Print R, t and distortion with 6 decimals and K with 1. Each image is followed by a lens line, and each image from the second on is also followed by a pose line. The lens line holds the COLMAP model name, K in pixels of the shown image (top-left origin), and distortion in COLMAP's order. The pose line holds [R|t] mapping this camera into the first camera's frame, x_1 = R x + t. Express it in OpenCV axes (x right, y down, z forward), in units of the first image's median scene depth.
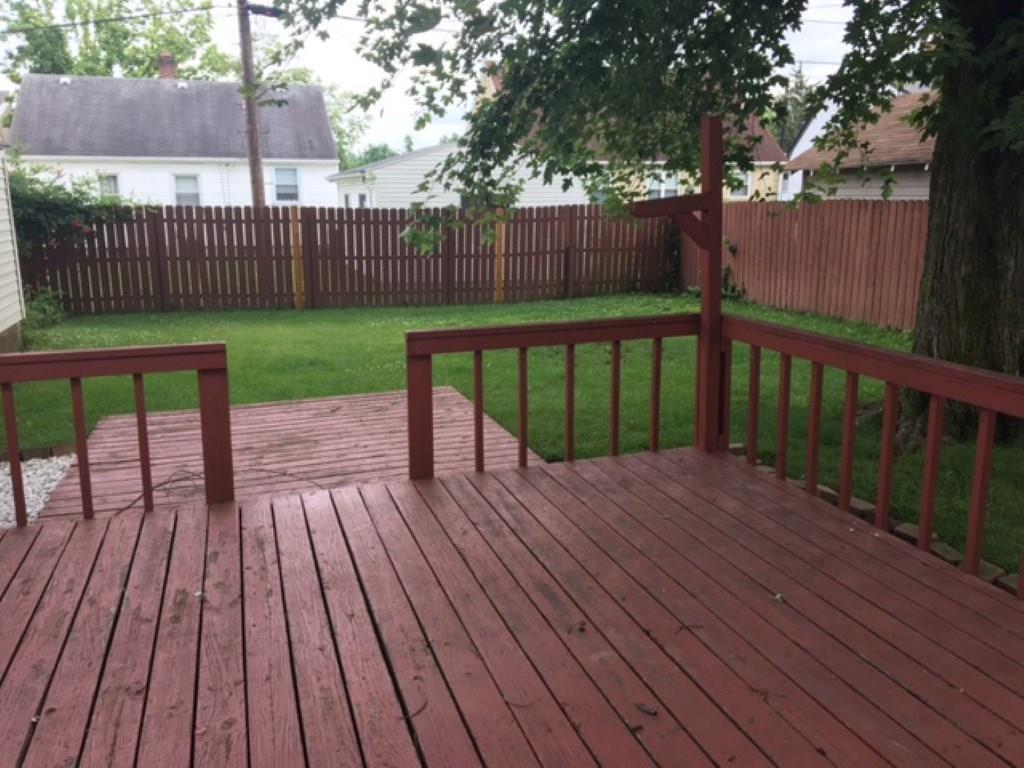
lens RADIAL K [[858.2, 0, 513.2], [0, 858.2, 385.4], [0, 0, 1]] dist [0.089709, -0.172148]
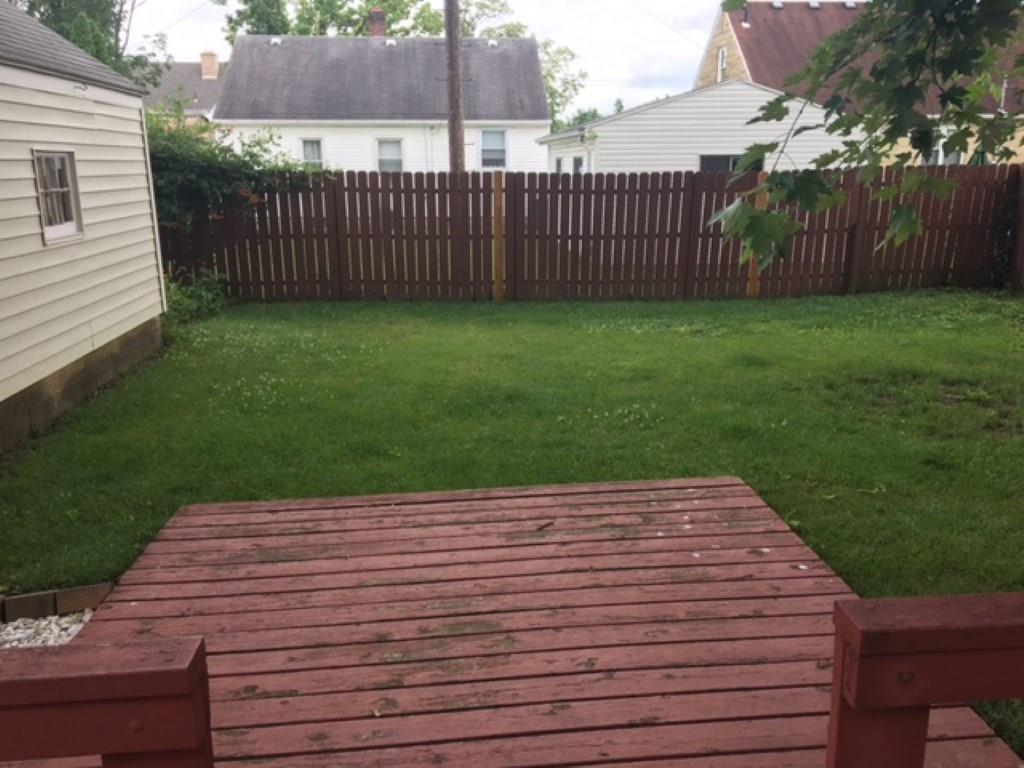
lens RADIAL K [[858.2, 0, 513.2], [0, 858.2, 385.4], [0, 0, 1]] dist [0.089709, -0.172148]
pose [[0.973620, 0.052953, -0.221948, -0.038618], [-0.044948, 0.998149, 0.040968, -0.031784], [0.223706, -0.029911, 0.974197, 0.162572]]
